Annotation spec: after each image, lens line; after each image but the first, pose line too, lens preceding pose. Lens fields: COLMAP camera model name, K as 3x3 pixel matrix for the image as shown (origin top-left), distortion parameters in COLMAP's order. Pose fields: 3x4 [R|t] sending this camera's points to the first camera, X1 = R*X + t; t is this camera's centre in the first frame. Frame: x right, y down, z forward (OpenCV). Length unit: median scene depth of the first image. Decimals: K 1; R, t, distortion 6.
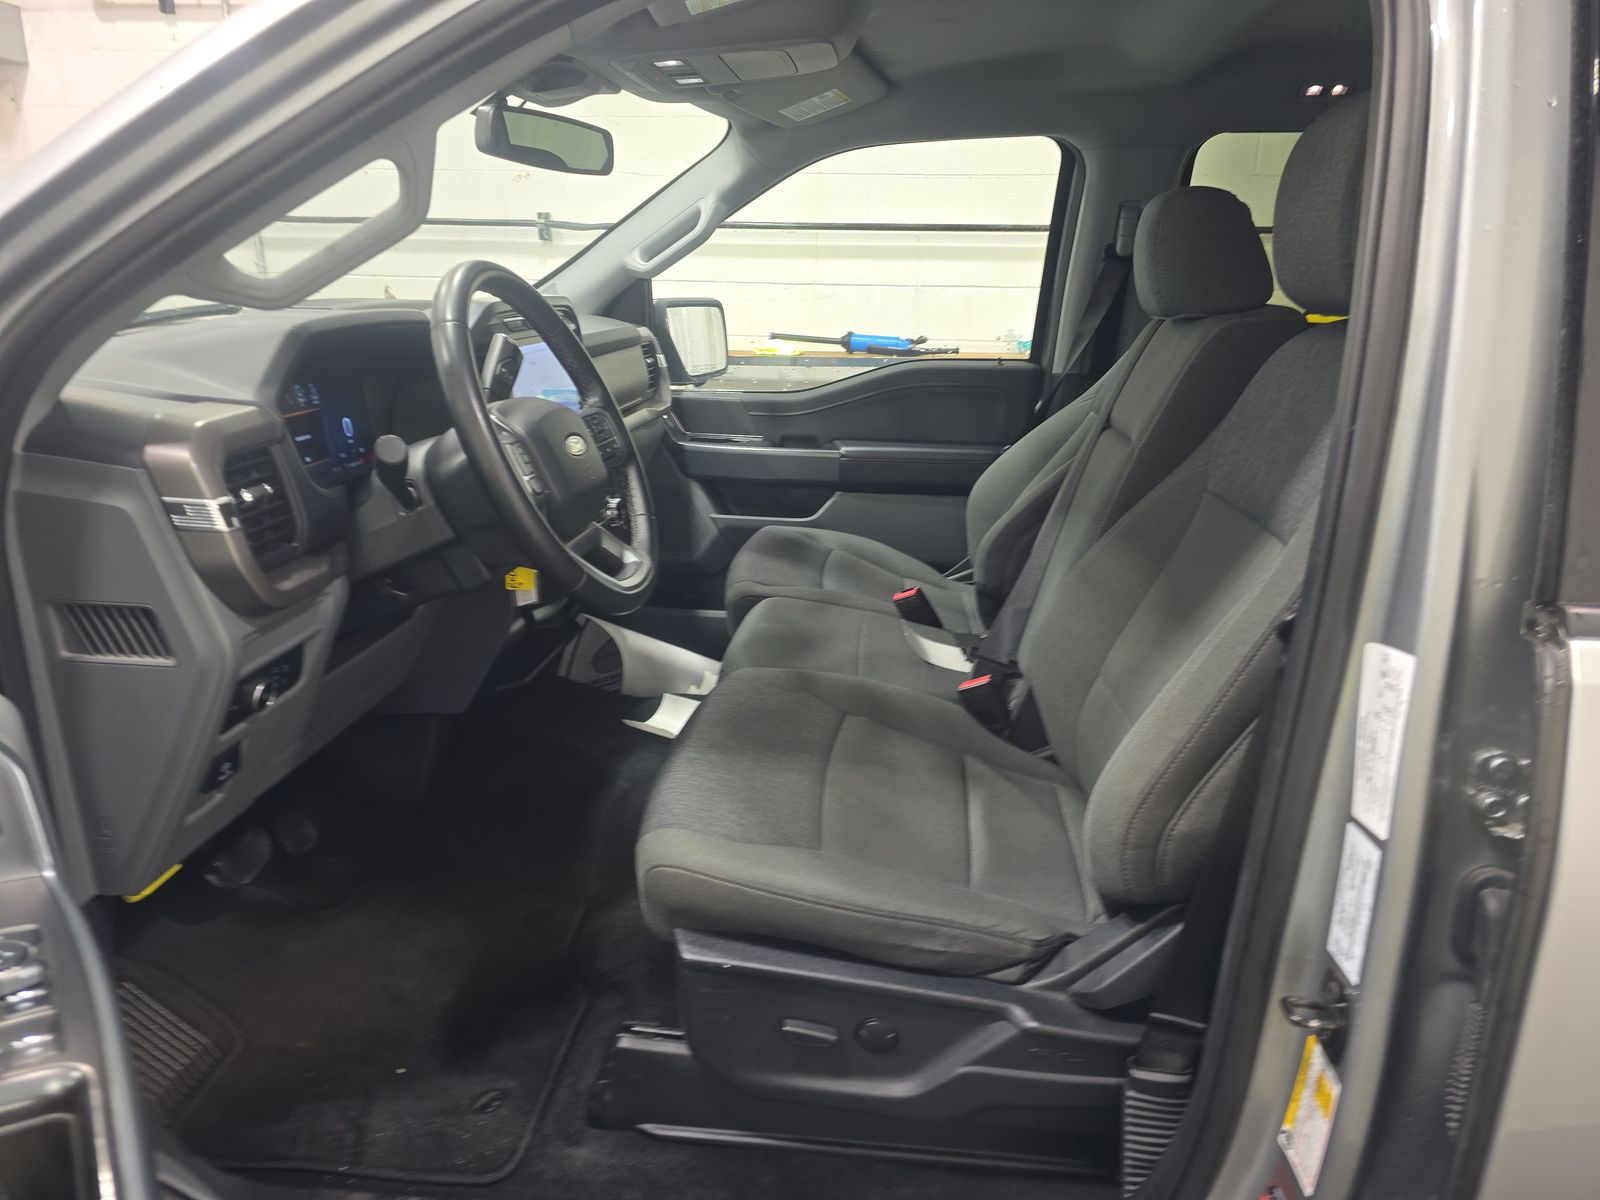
lens RADIAL K [[1092.3, 0, 803.3], [0, 1092.3, 593.4], [0, 0, 1]] dist [0.013532, -0.009670]
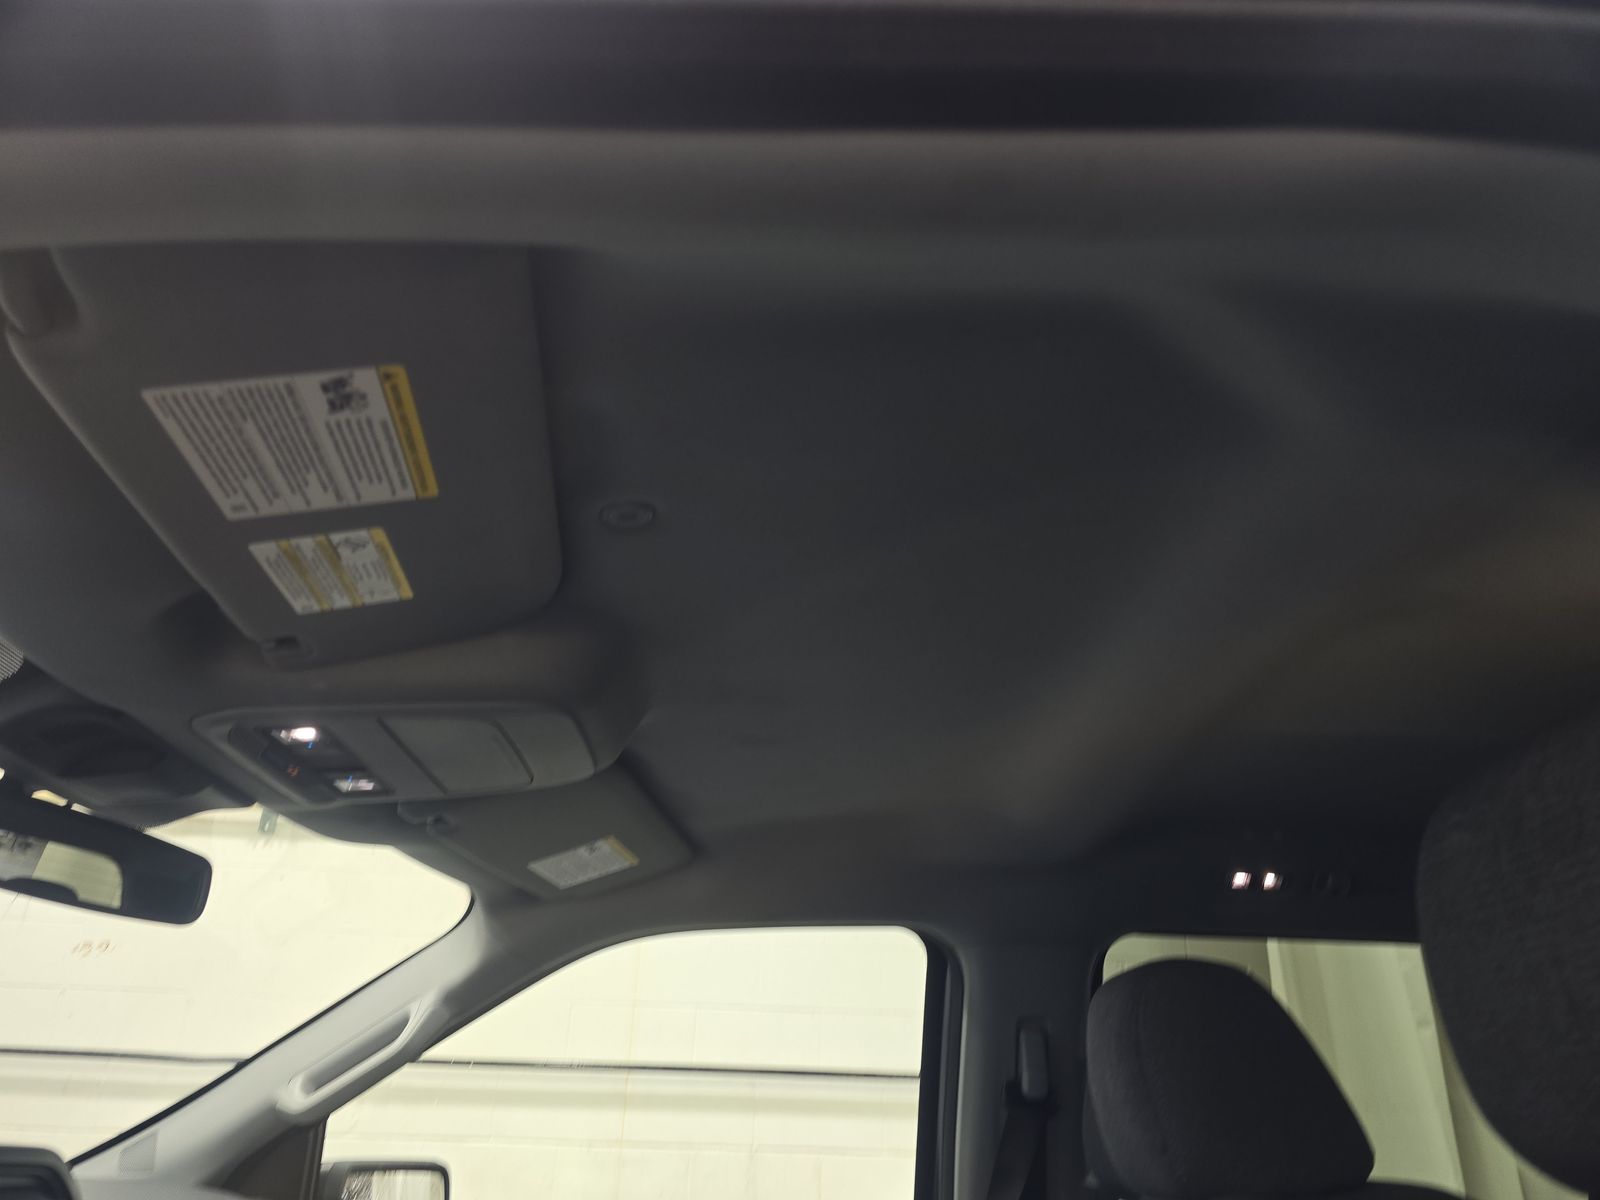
lens RADIAL K [[1092.3, 0, 813.0], [0, 1092.3, 594.4], [0, 0, 1]] dist [0.013532, -0.009670]
pose [[0.992255, 0.068477, 0.103637, 0.065410], [0.020557, 0.732298, -0.680674, -0.078746], [-0.122503, 0.677533, 0.725219, 0.312644]]
